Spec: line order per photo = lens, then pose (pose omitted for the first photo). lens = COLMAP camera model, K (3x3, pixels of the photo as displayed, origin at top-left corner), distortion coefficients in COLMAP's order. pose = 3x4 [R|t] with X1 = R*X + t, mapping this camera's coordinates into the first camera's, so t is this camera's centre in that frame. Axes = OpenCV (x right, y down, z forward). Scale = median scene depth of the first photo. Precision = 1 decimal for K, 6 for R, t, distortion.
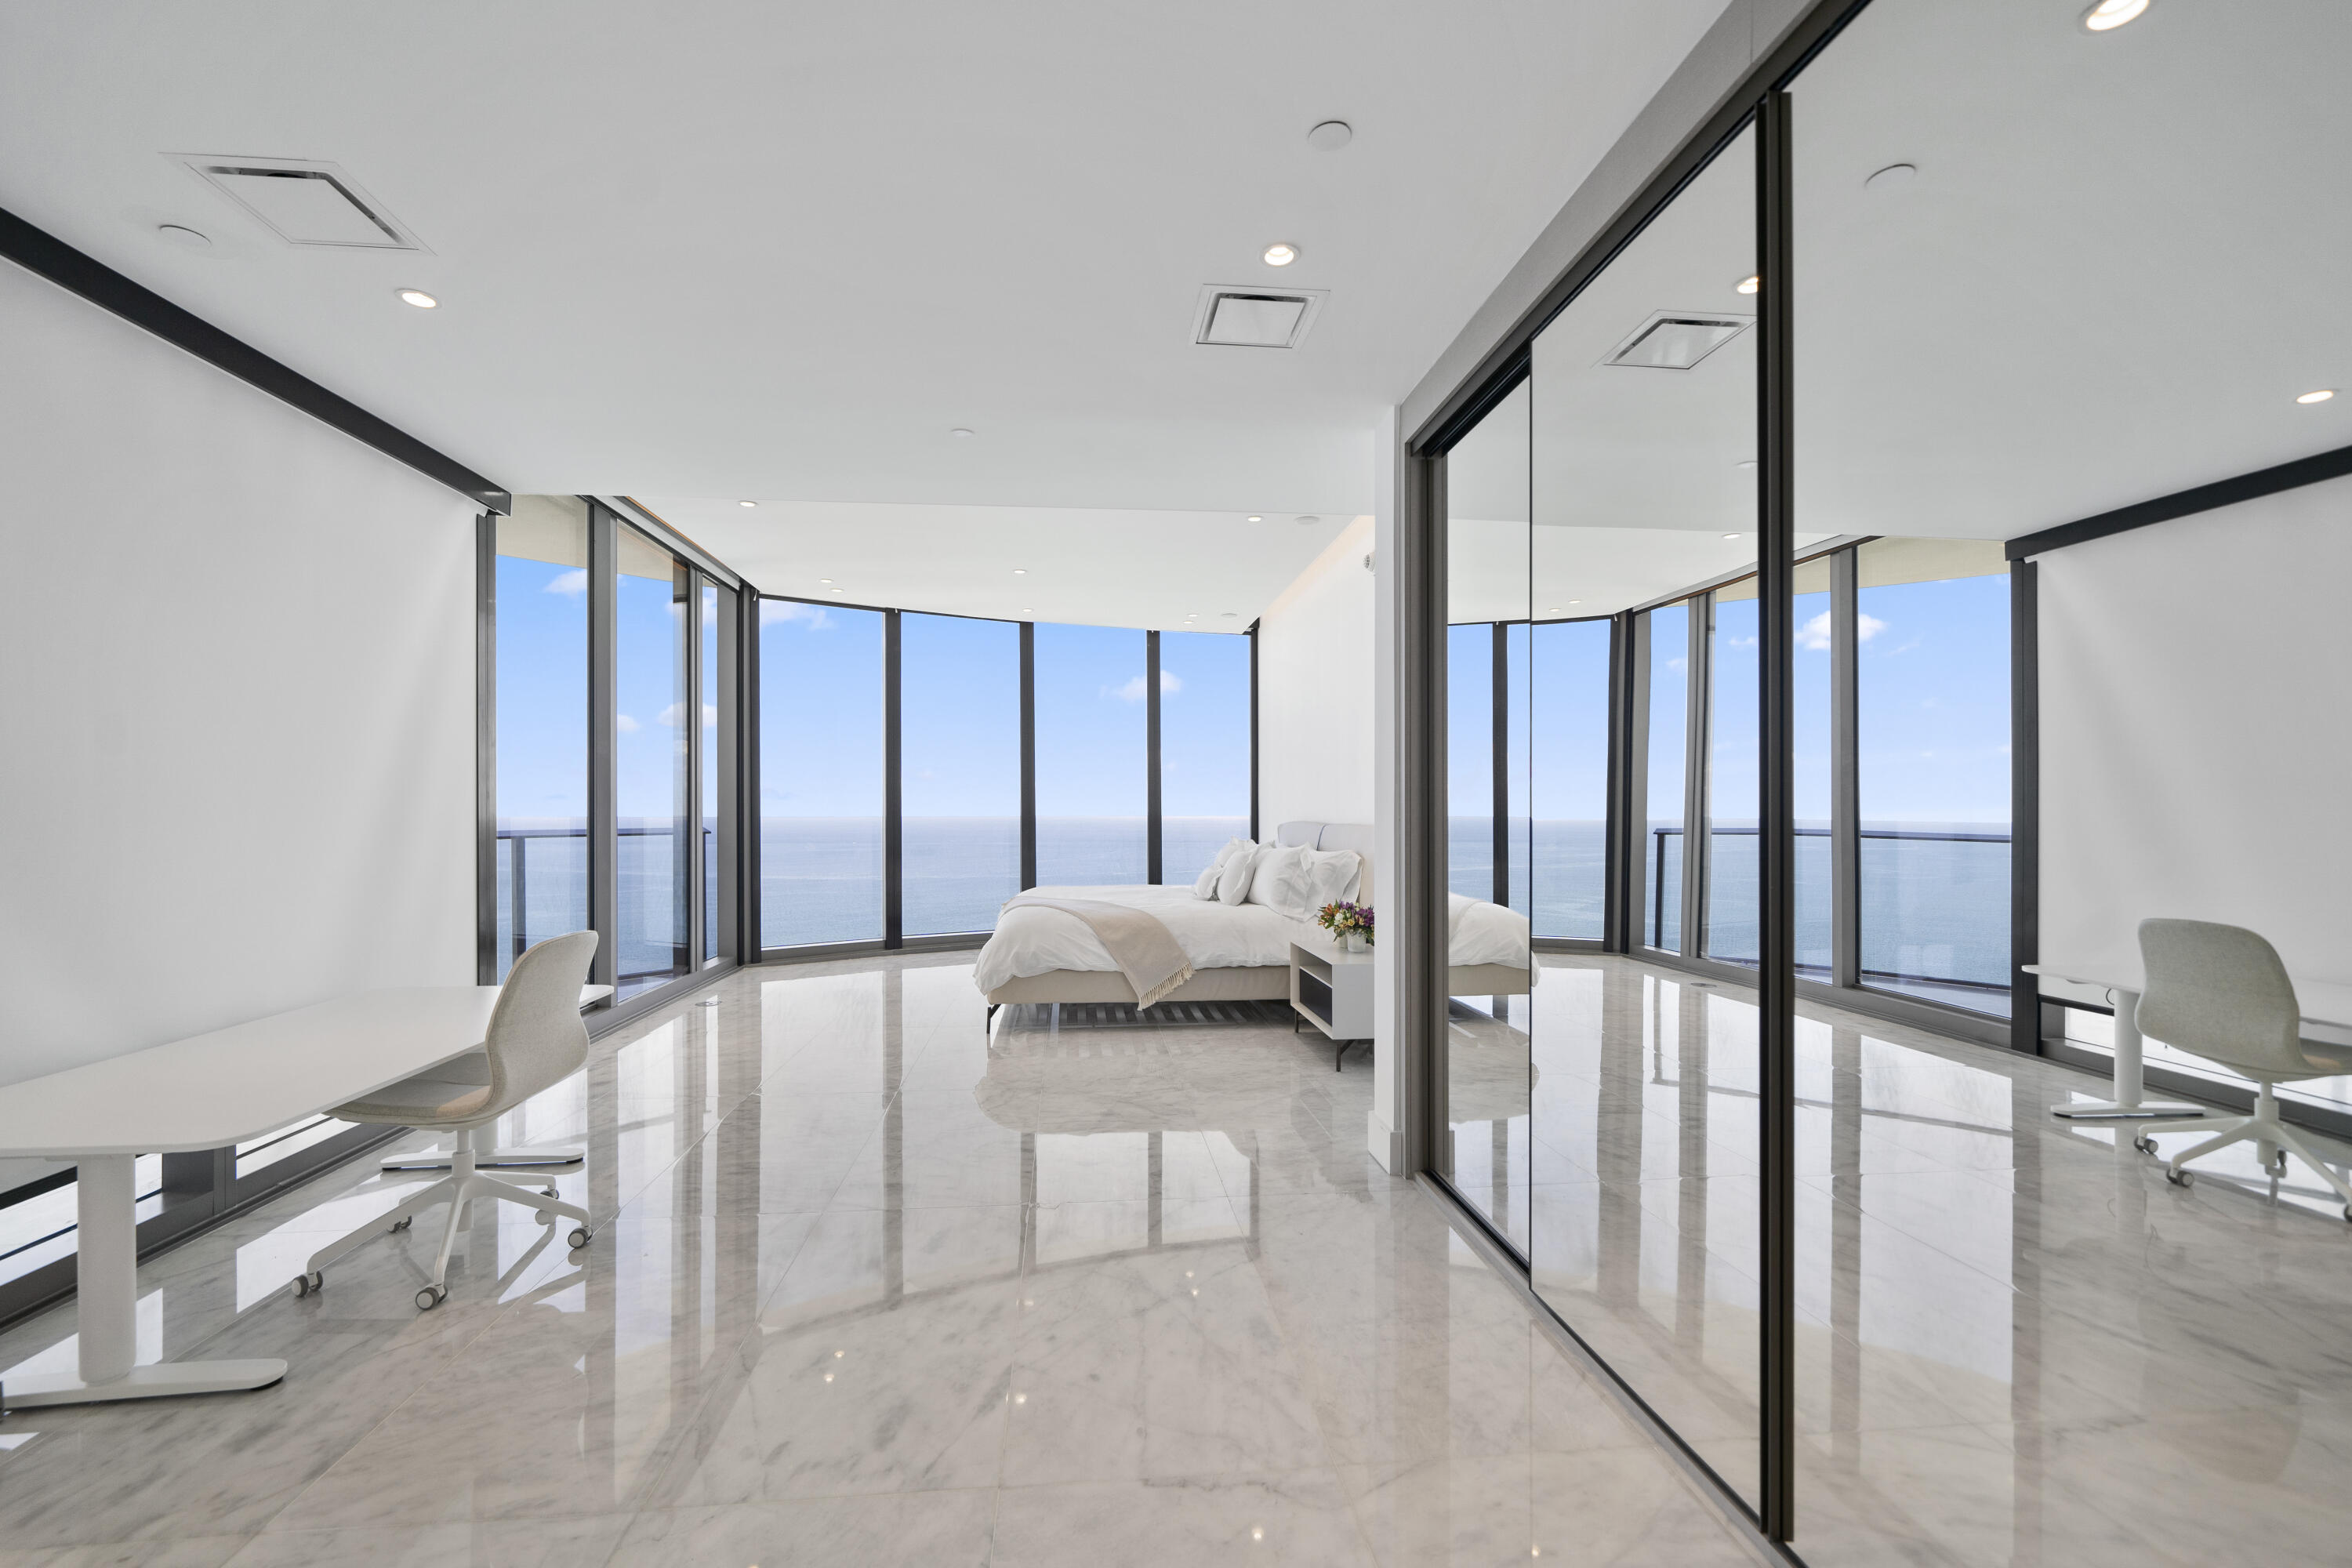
lens RADIAL K [[964.8, 0, 1157.7], [0, 964.8, 804.4], [0, 0, 1]] dist [-0.002744, -0.000031]
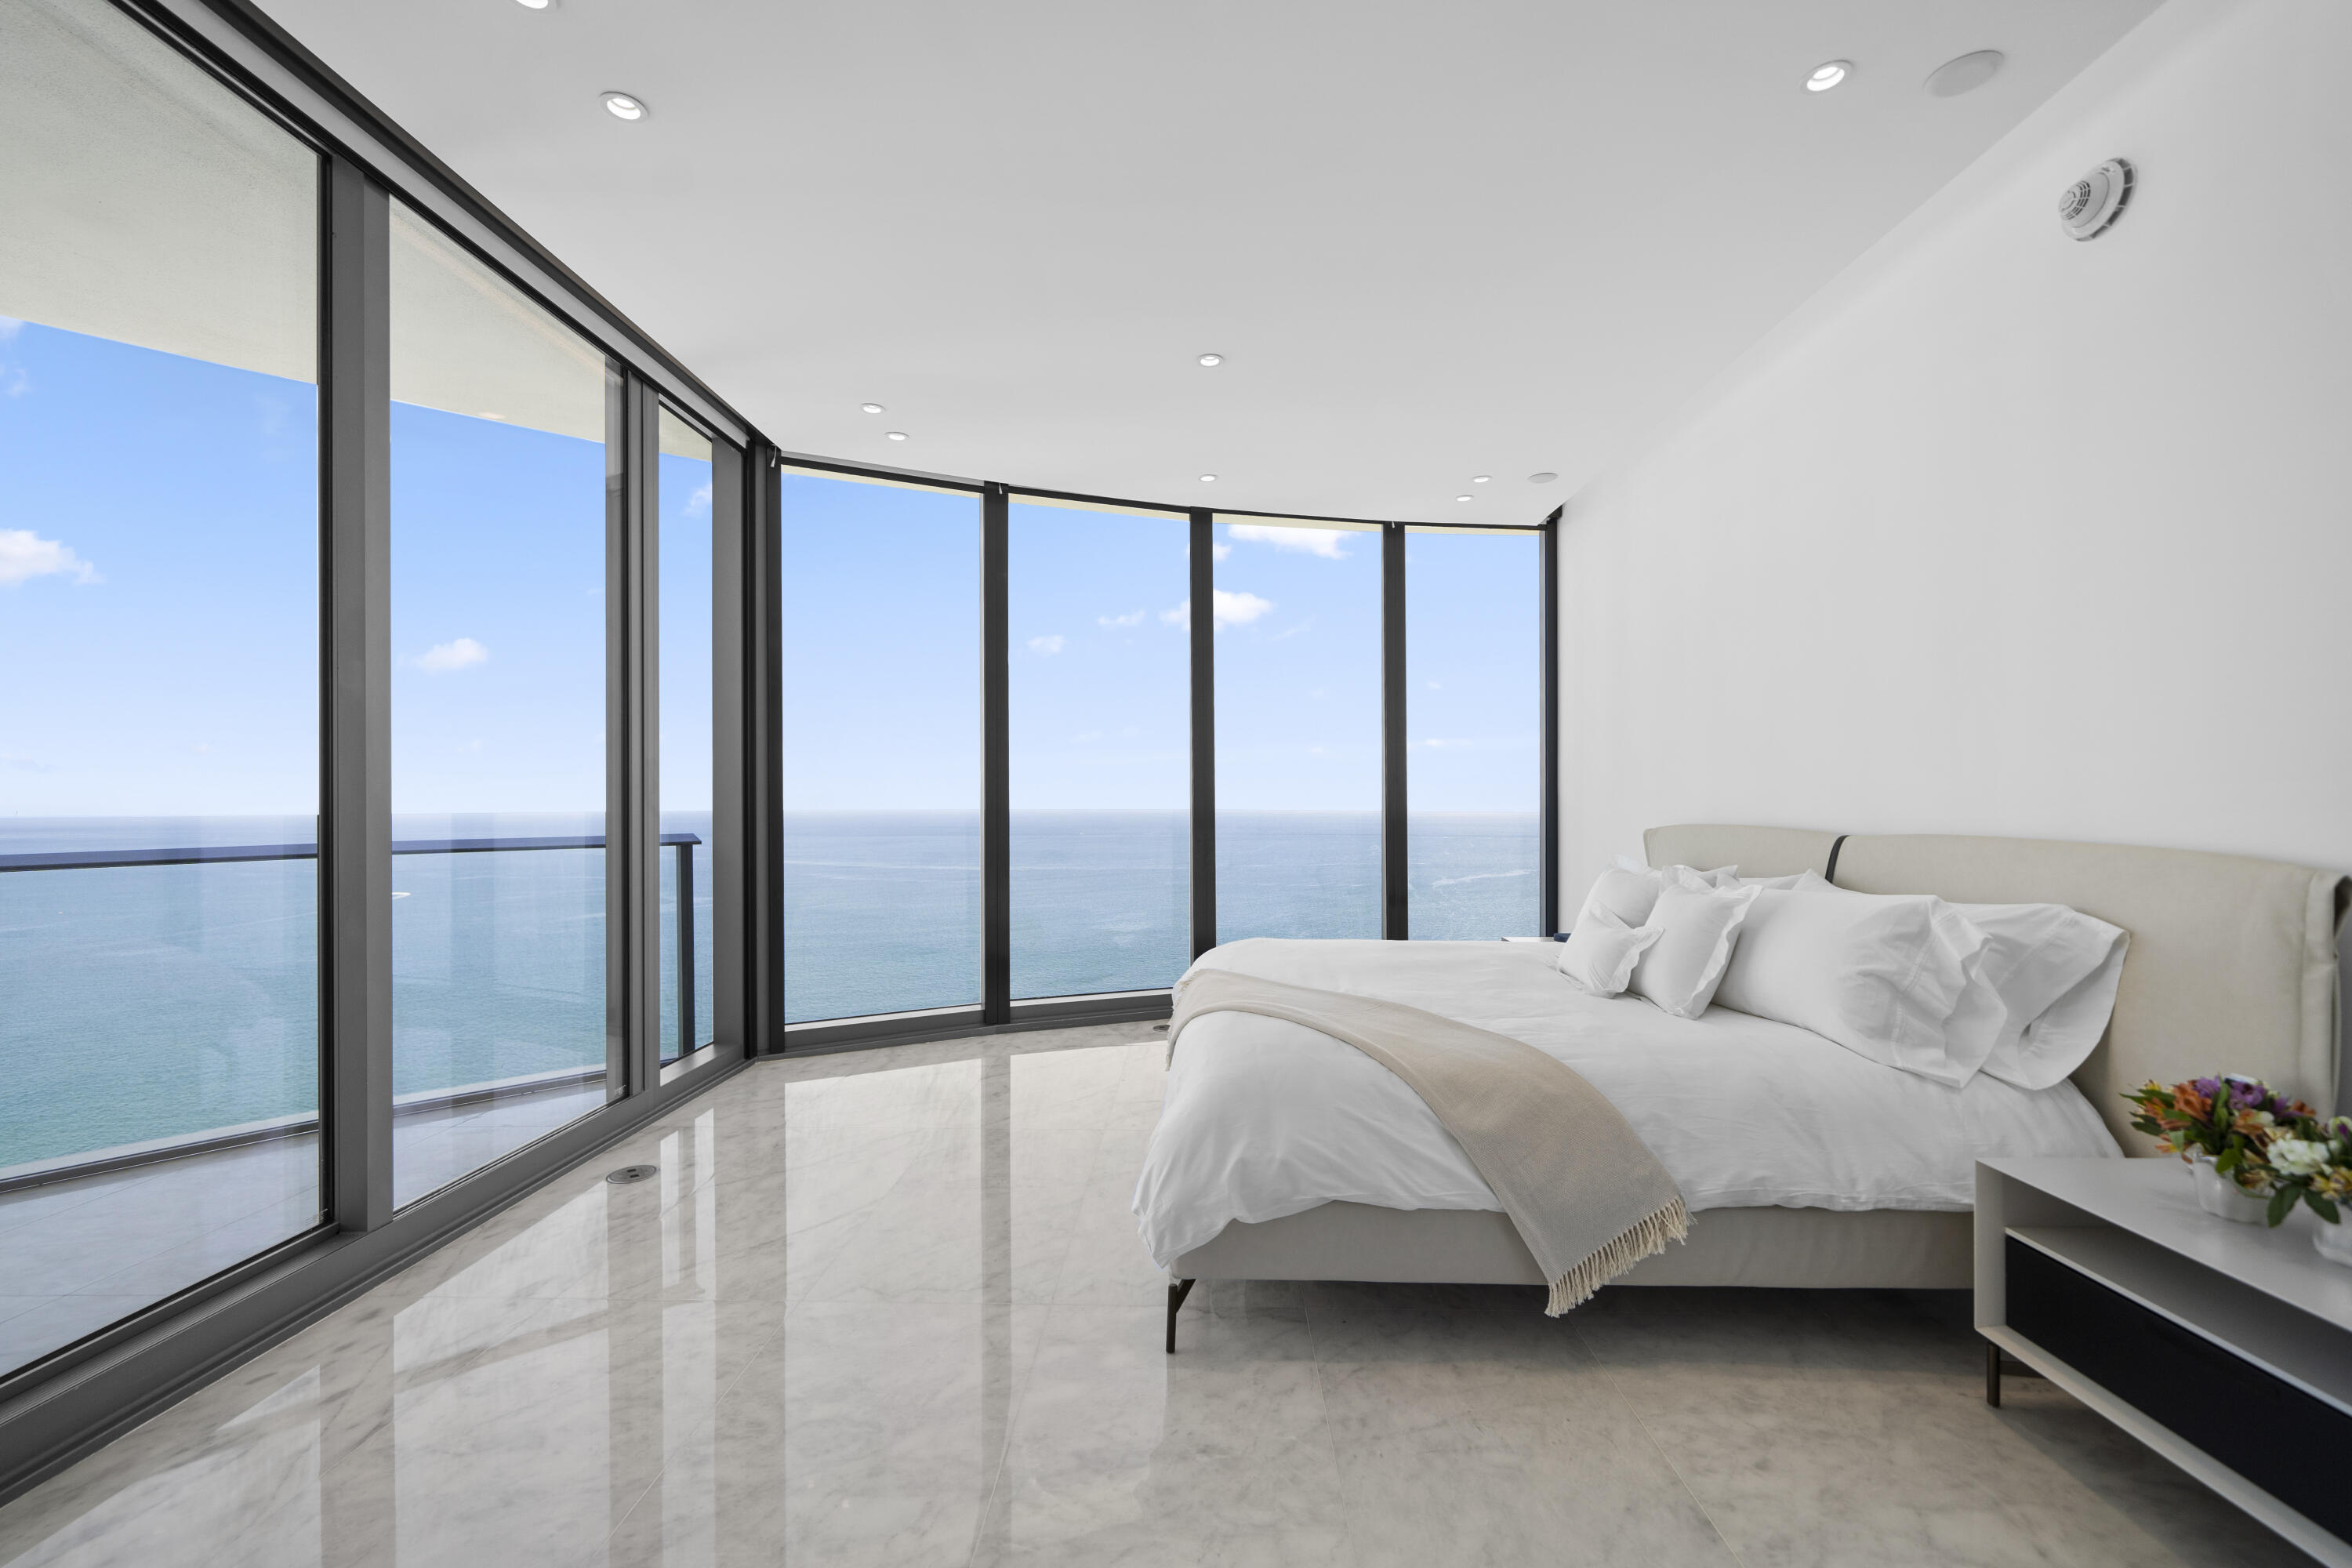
lens RADIAL K [[964.8, 0, 1172.1], [0, 964.8, 798.9], [0, 0, 1]] dist [-0.002744, -0.000031]
pose [[0.992200, -0.001413, -0.124644, -0.100957], [0.001387, 0.999999, -0.000293, 0.002299], [0.124645, 0.000118, 0.992201, 0.483774]]
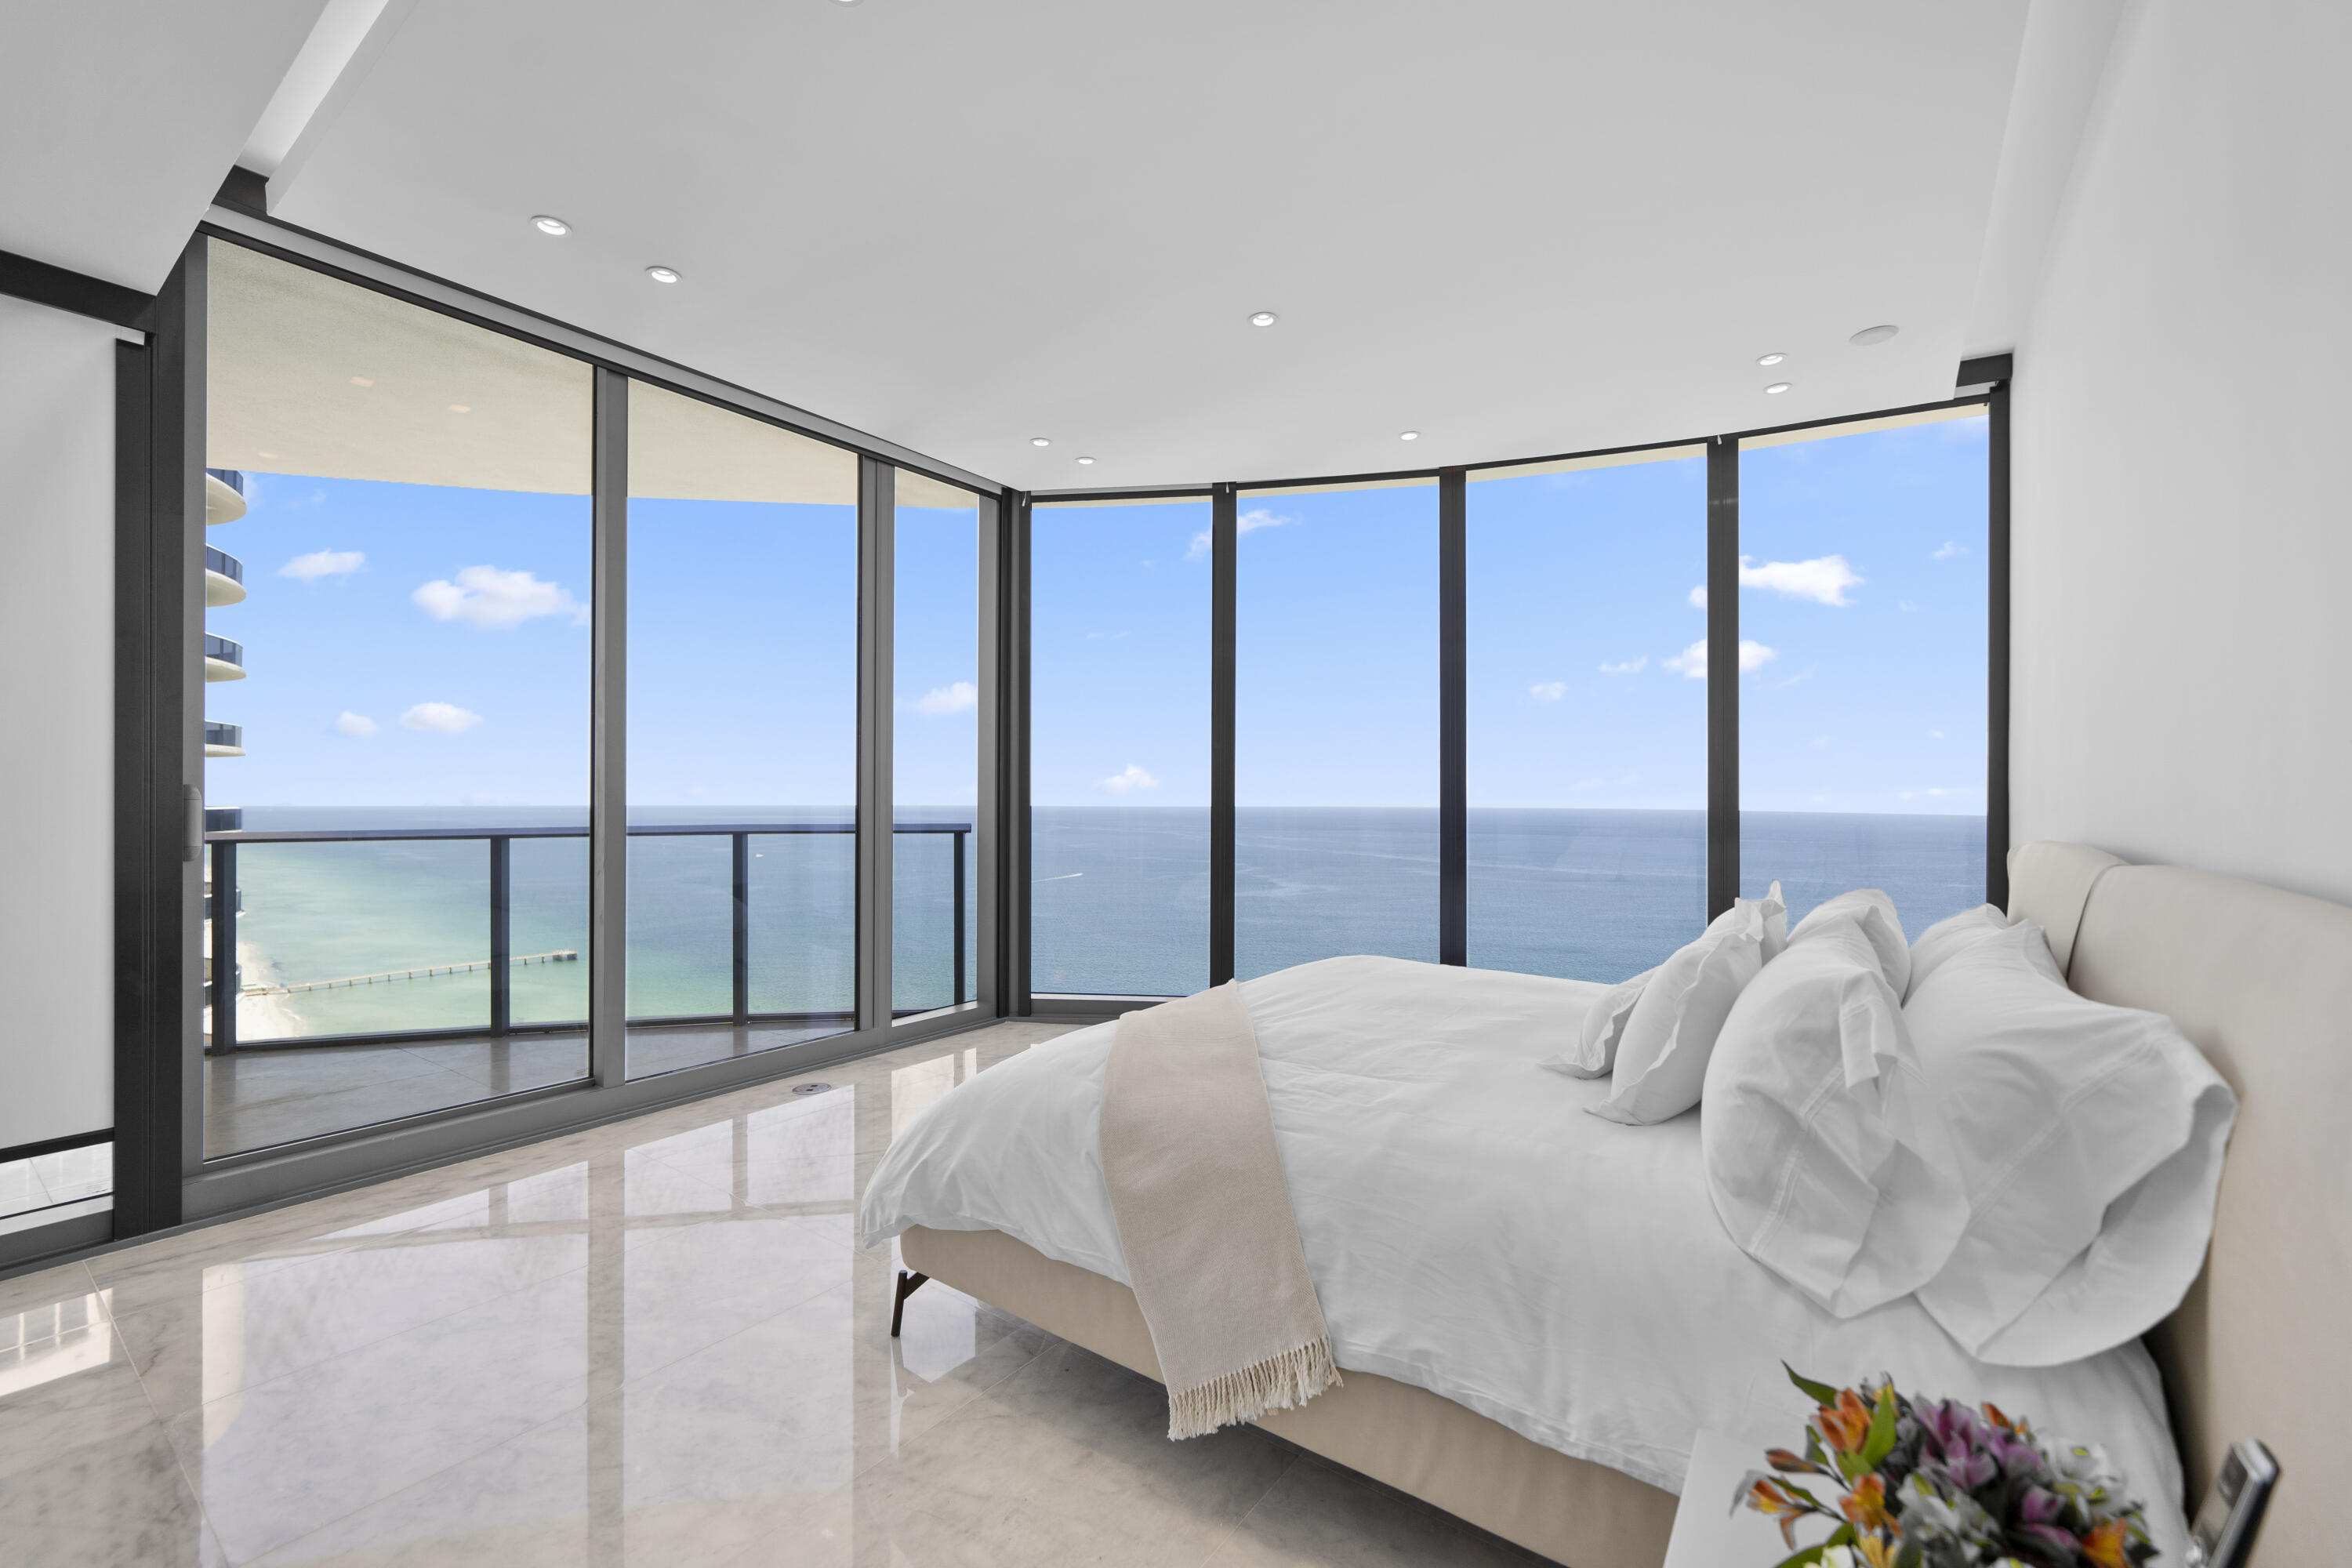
lens RADIAL K [[964.8, 0, 1166.0], [0, 964.8, 793.1], [0, 0, 1]] dist [-0.002744, -0.000031]
pose [[0.745847, -0.000668, -0.666117, 0.156430], [-0.000988, 0.999997, -0.002110, 0.001857], [0.666116, 0.002232, 0.745845, 0.623443]]
